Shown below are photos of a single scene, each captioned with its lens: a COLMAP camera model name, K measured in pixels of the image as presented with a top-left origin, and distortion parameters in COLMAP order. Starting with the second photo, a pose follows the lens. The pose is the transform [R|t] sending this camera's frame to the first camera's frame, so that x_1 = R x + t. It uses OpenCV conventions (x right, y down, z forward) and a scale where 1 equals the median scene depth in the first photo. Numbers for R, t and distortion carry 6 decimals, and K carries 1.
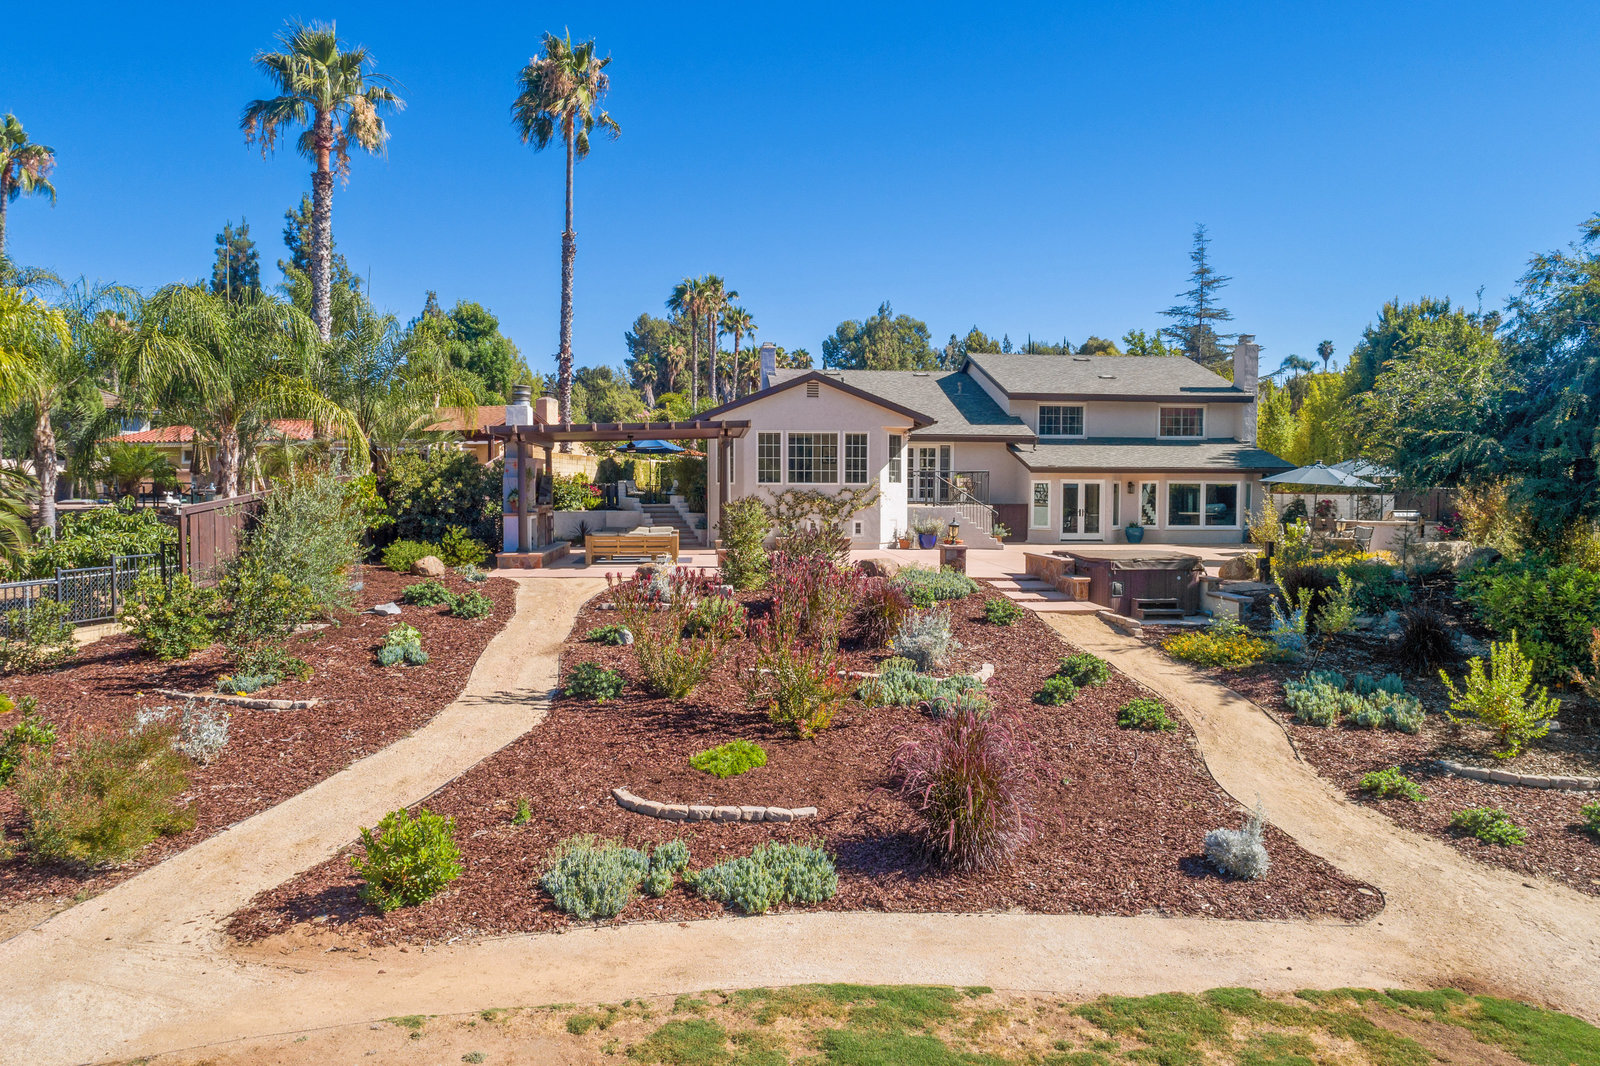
lens RADIAL K [[1069.1, 0, 802.0], [0, 1069.1, 531.5], [0, 0, 1]] dist [-0.013149, 0.009153]
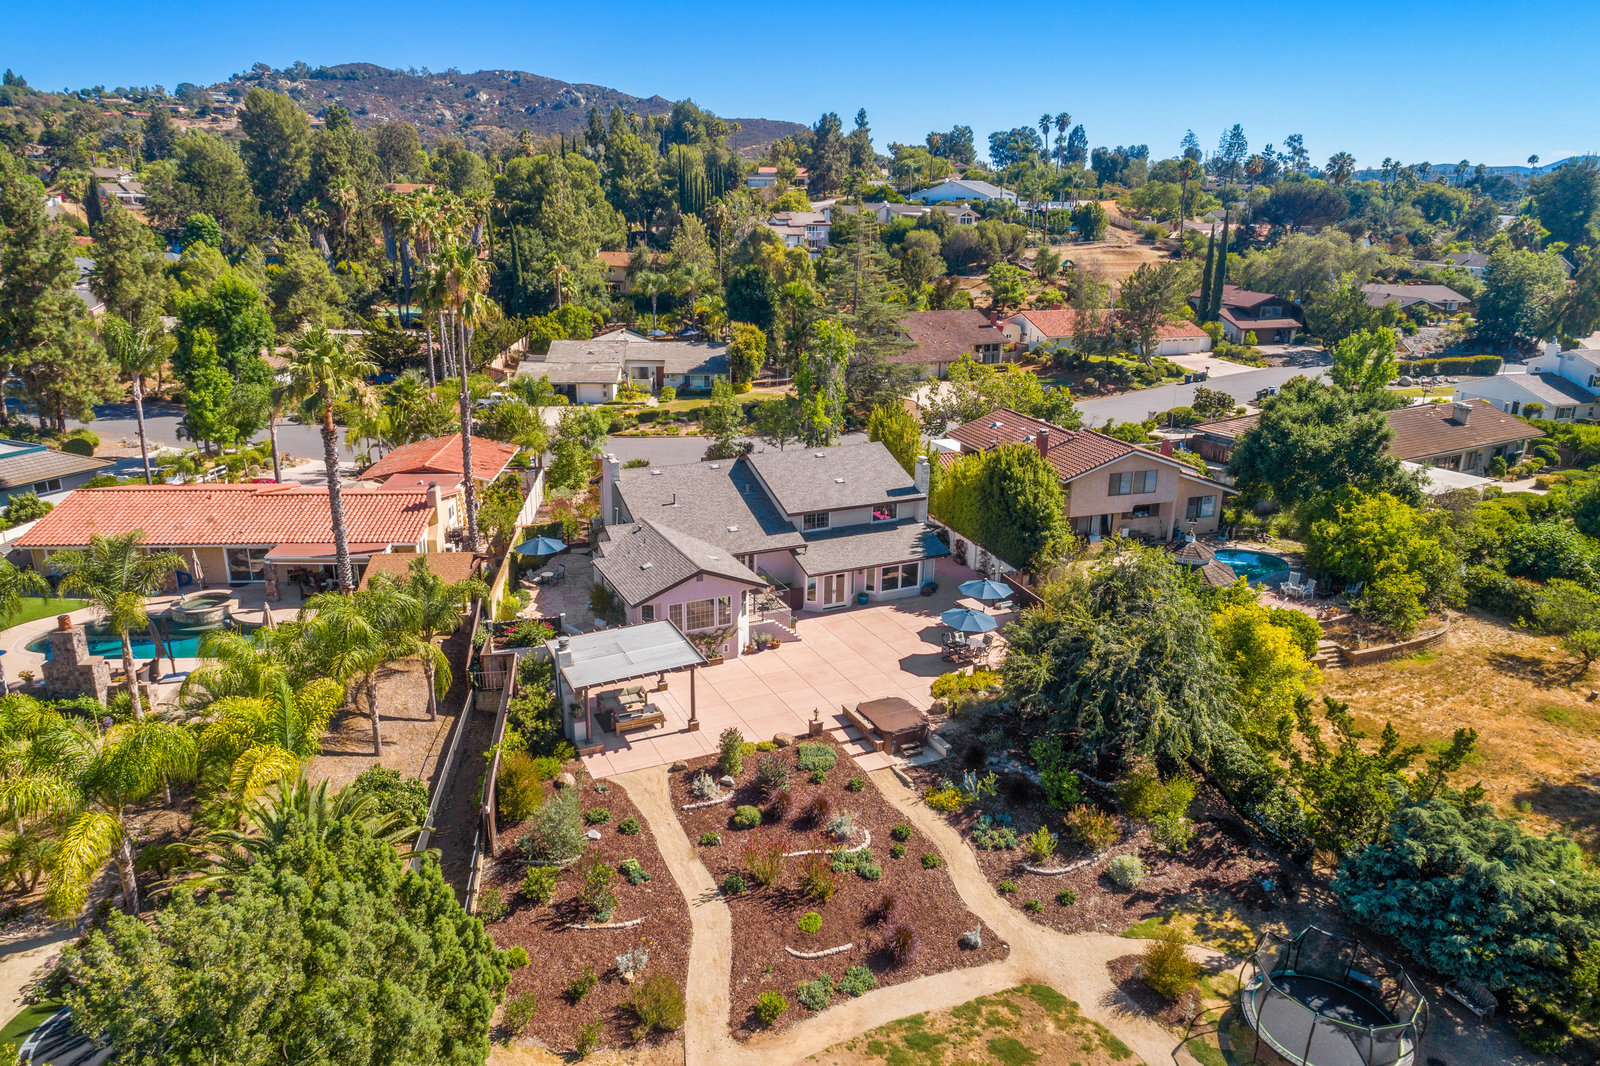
lens RADIAL K [[1069.1, 0, 802.0], [0, 1069.1, 531.5], [0, 0, 1]] dist [-0.013149, 0.009153]
pose [[0.938780, -0.092560, 0.331851, -0.378283], [0.001571, 0.964373, 0.264541, -0.626234], [-0.344514, -0.247825, 0.905479, -0.539650]]
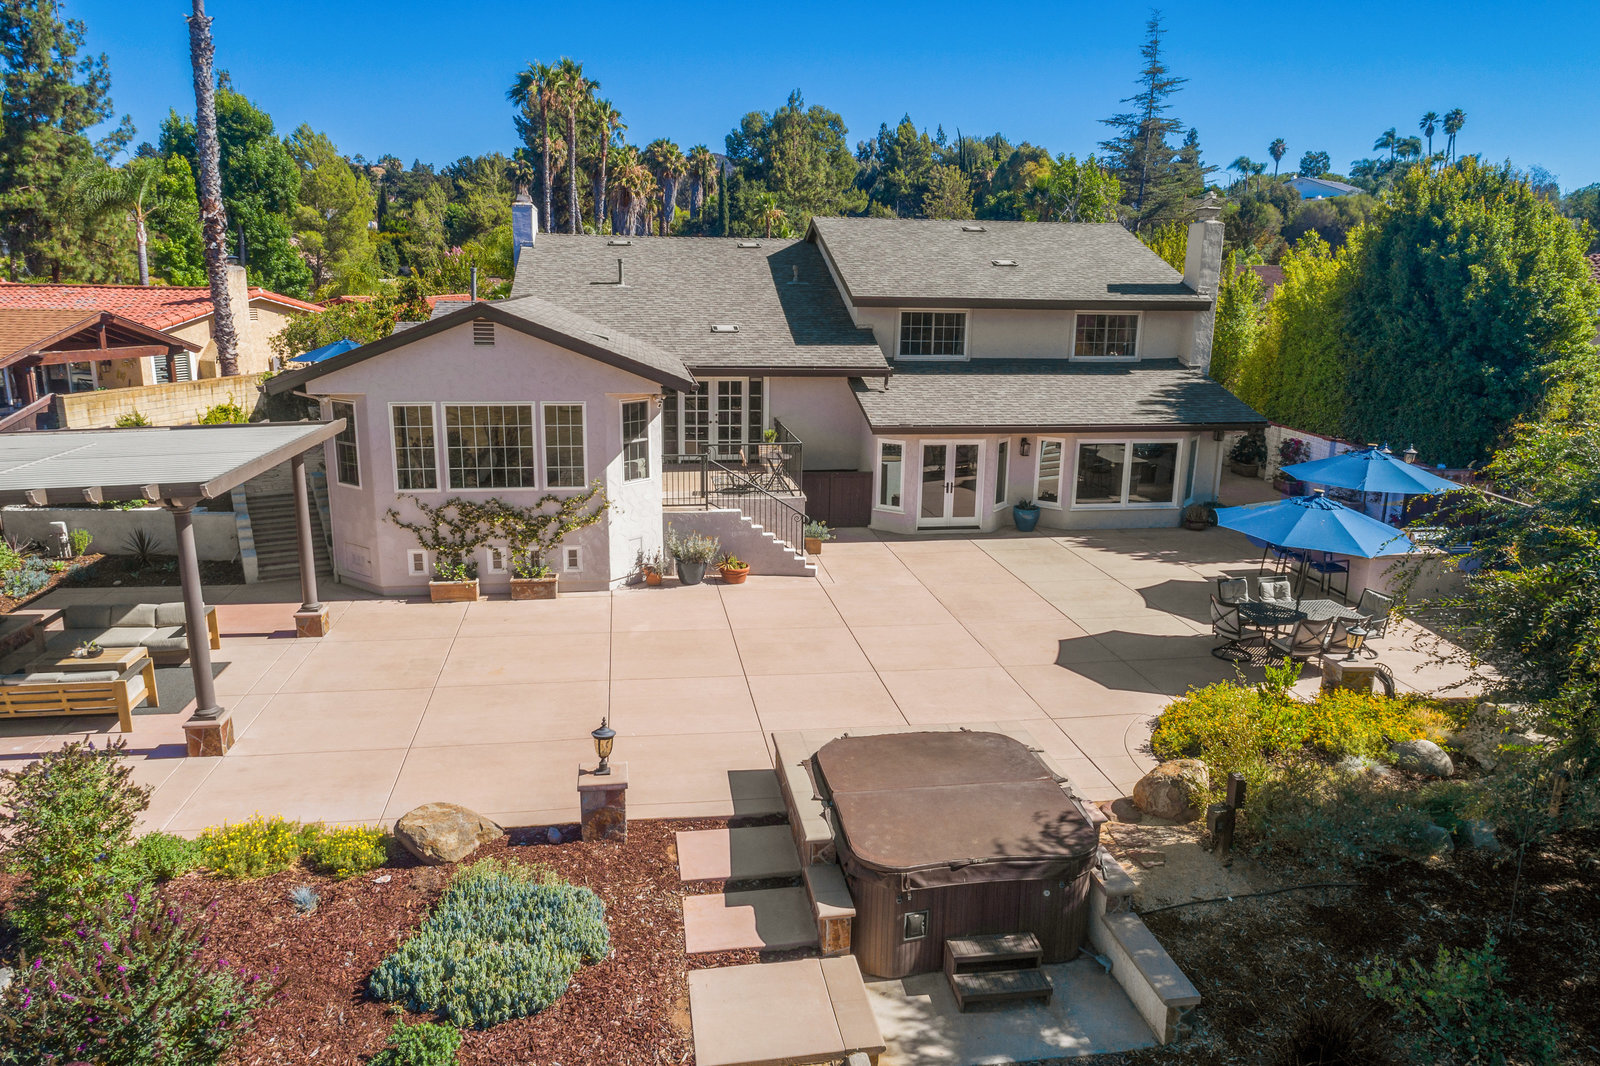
lens RADIAL K [[1069.1, 0, 802.0], [0, 1069.1, 531.5], [0, 0, 1]] dist [-0.013149, 0.009153]
pose [[0.998180, -0.002430, 0.060250, 0.144667], [-0.009110, 0.981640, 0.190524, -0.134562], [-0.059607, -0.190726, 0.979832, 0.383242]]
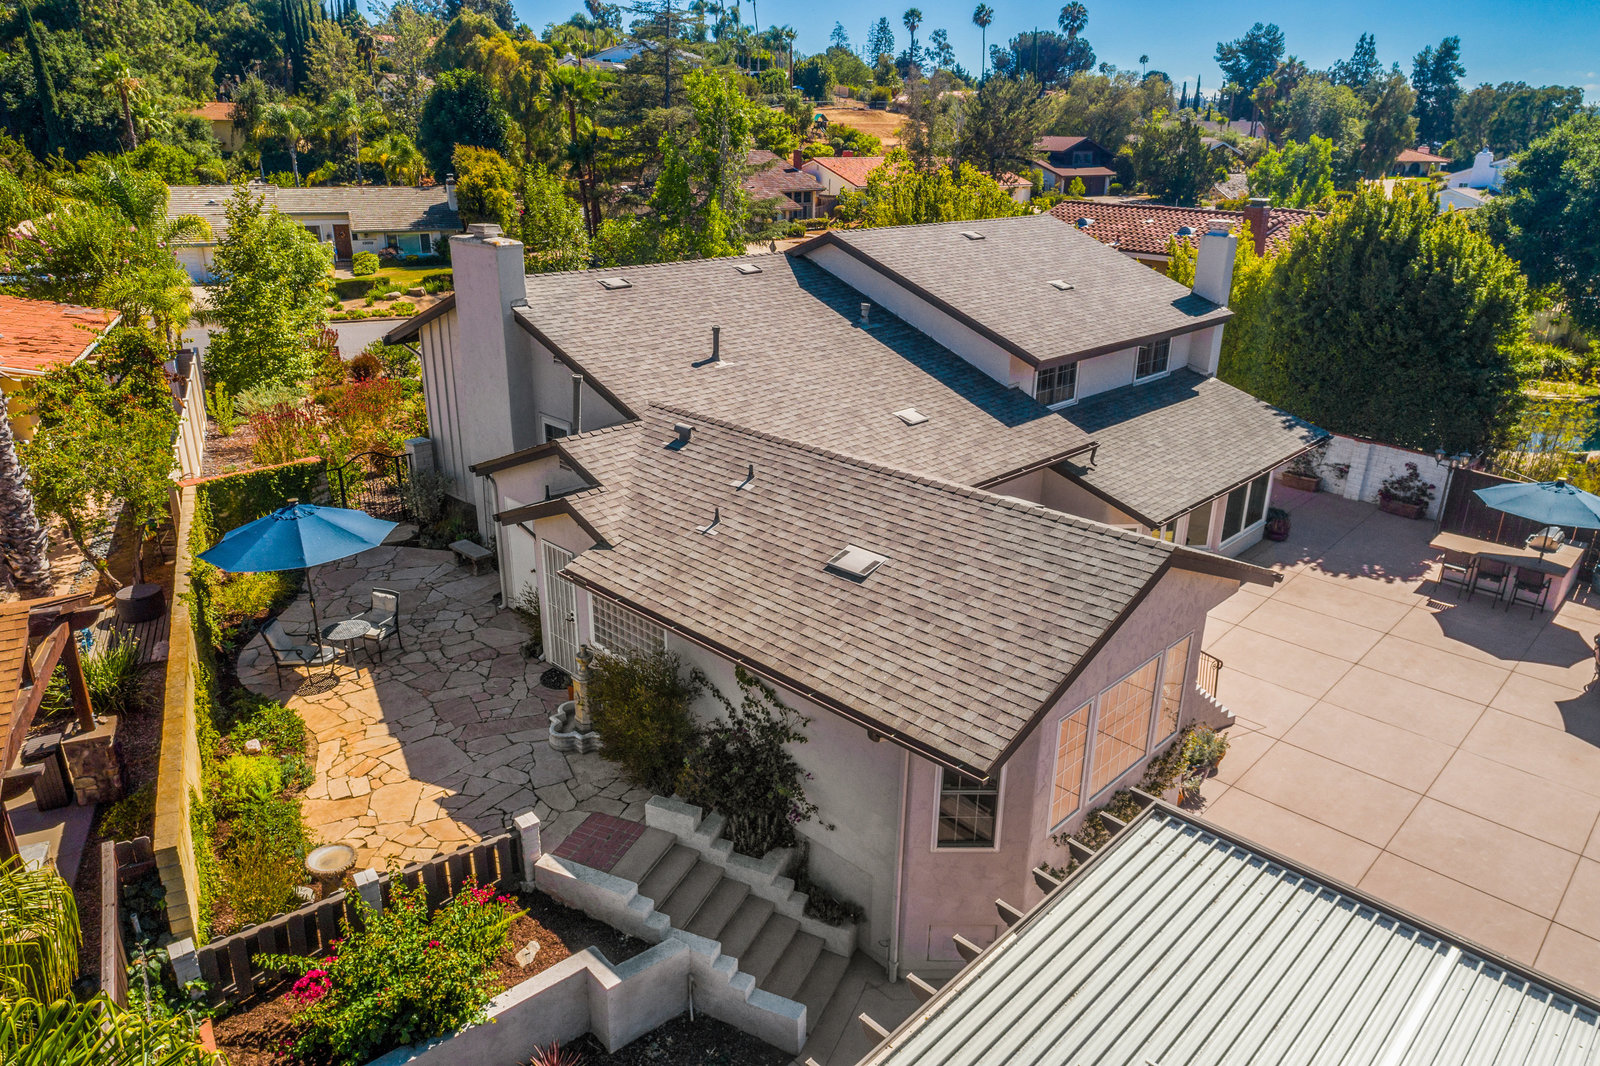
lens RADIAL K [[1060.8, 0, 802.8], [0, 1060.8, 534.8], [0, 0, 1]] dist [-0.007792, -0.000014]
pose [[0.764329, -0.221450, 0.605608, -0.318066], [0.013606, 0.944510, 0.328202, -0.274638], [-0.644683, -0.242614, 0.724929, 0.774457]]
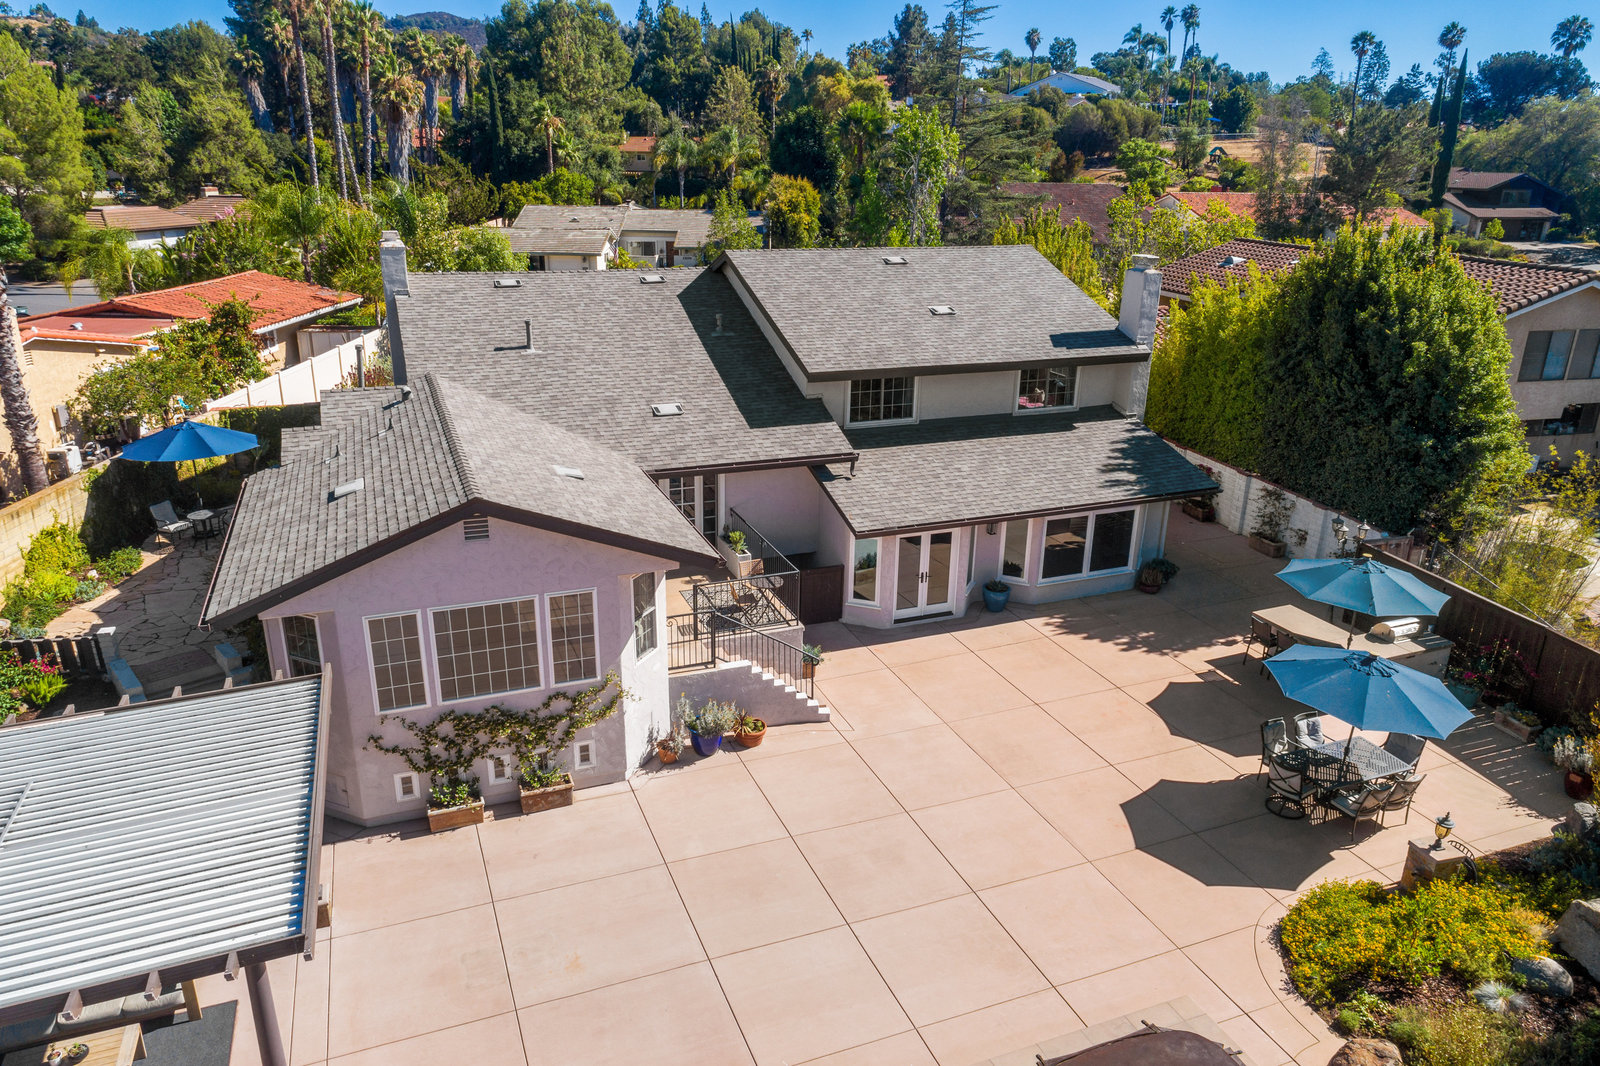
lens RADIAL K [[1069.1, 0, 802.0], [0, 1069.1, 531.5], [0, 0, 1]] dist [-0.013149, 0.009153]
pose [[0.960545, -0.079092, 0.266643, 0.022209], [-0.003392, 0.955311, 0.295584, -0.267666], [-0.278105, -0.284826, 0.917350, 0.492637]]
